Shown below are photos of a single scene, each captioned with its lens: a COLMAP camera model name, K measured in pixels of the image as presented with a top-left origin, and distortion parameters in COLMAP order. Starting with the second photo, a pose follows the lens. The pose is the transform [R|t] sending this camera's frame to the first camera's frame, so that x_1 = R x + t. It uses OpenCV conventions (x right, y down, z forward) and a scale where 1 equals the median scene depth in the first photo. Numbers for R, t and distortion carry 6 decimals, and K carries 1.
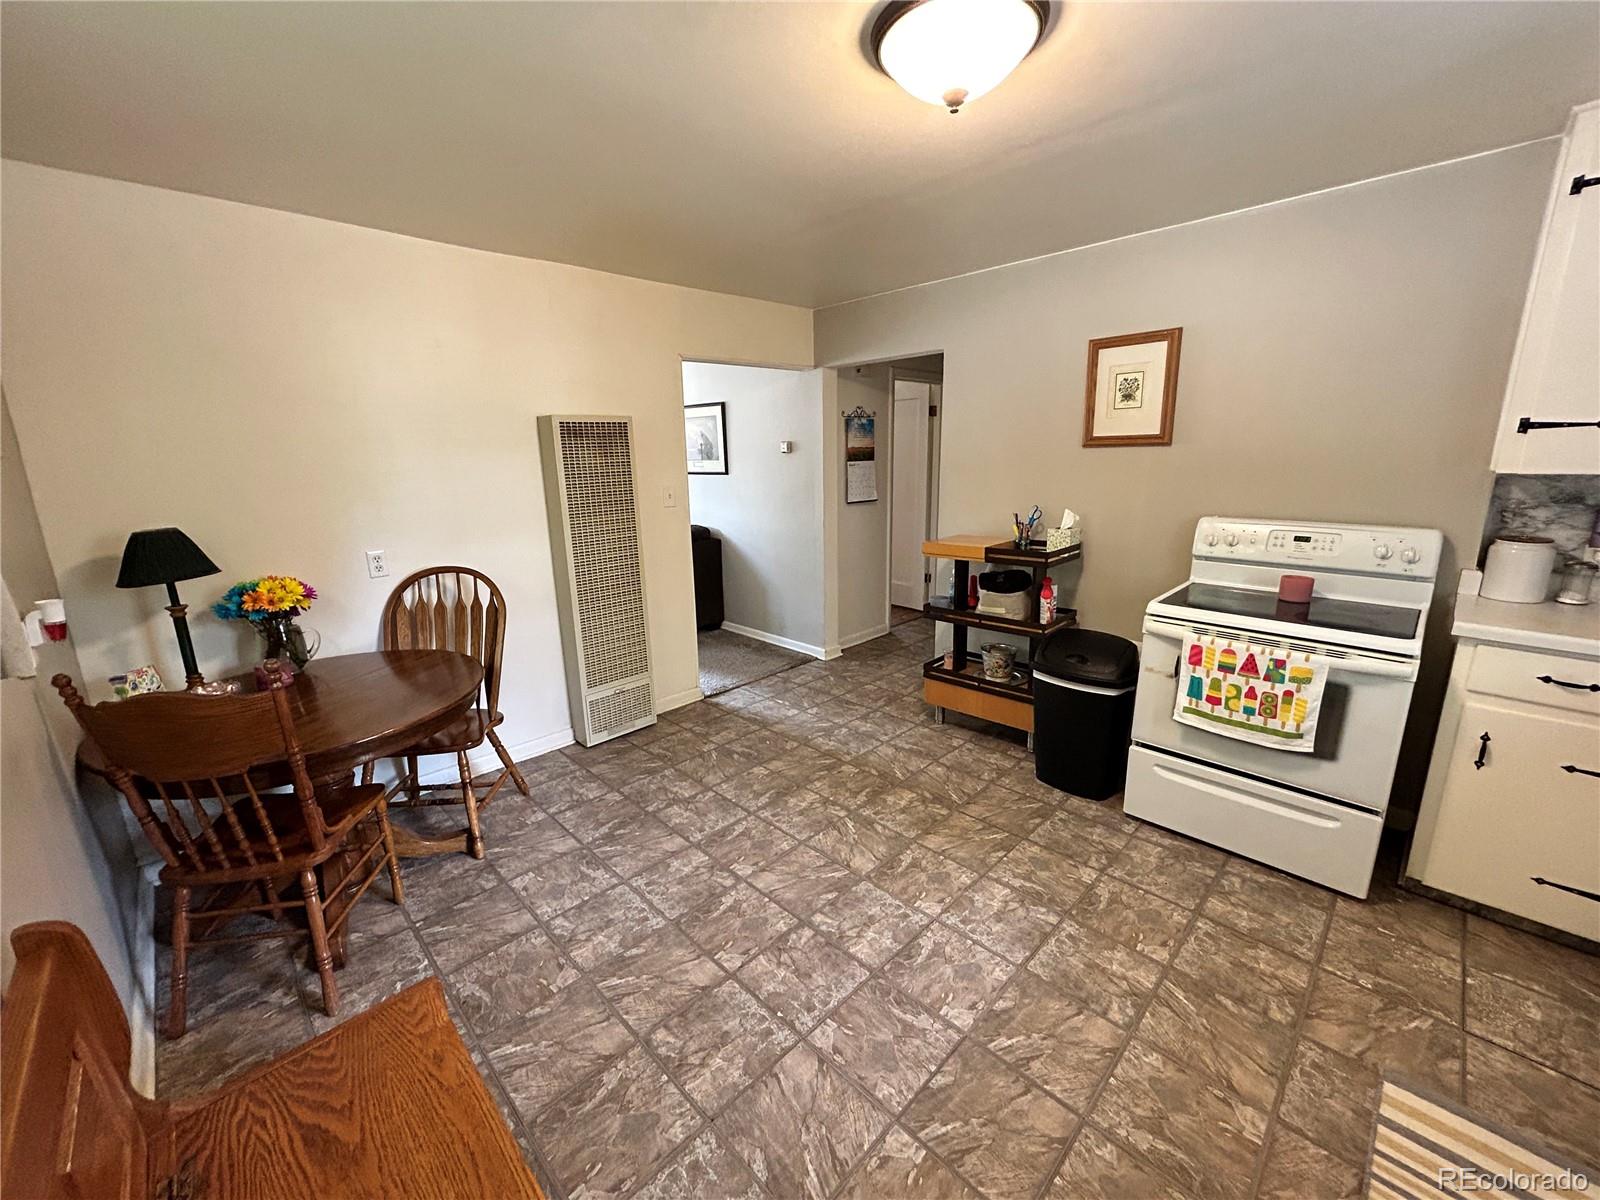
lens RADIAL K [[642.5, 0, 800.0], [0, 642.5, 600.0], [0, 0, 1]] dist [0.000346, -0.000036]
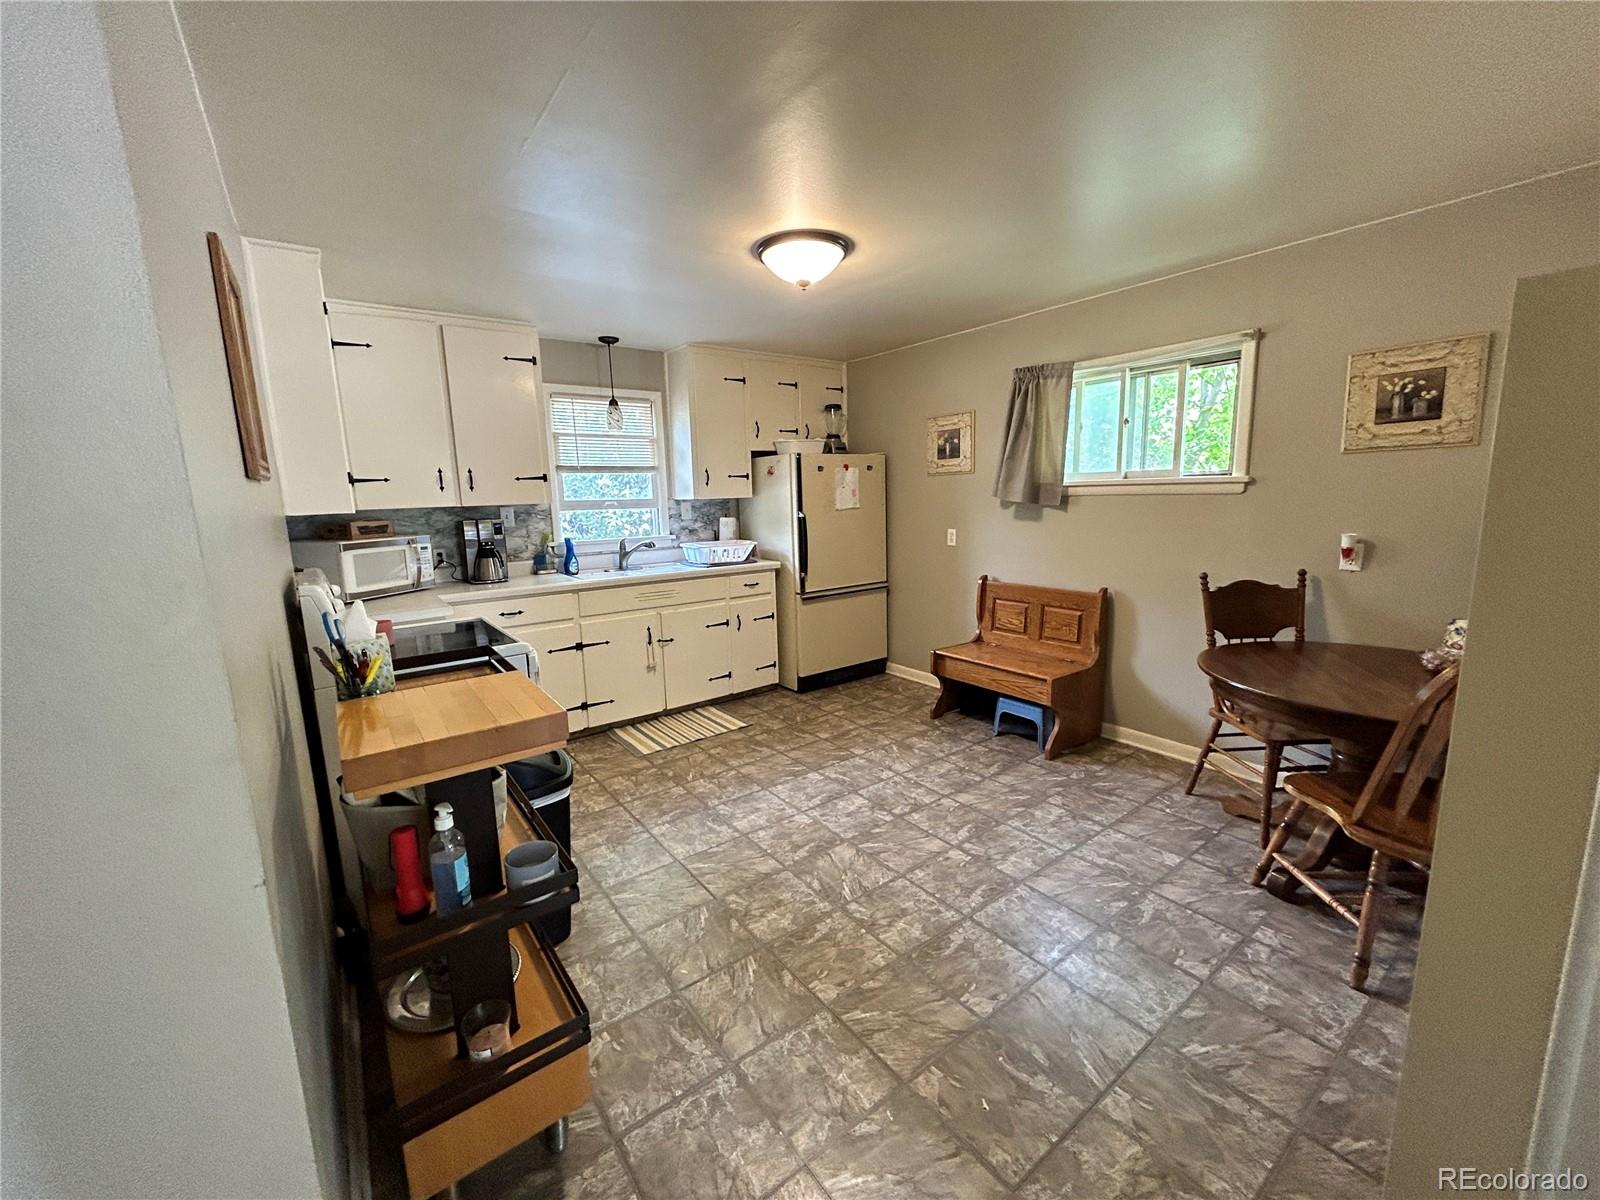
lens RADIAL K [[642.5, 0, 800.0], [0, 642.5, 600.0], [0, 0, 1]] dist [0.000346, -0.000036]
pose [[-0.989194, 0.022934, 0.144808, 0.006044], [0.077721, 0.919517, 0.385290, -0.407950], [-0.124317, 0.392381, -0.911363, 1.889344]]
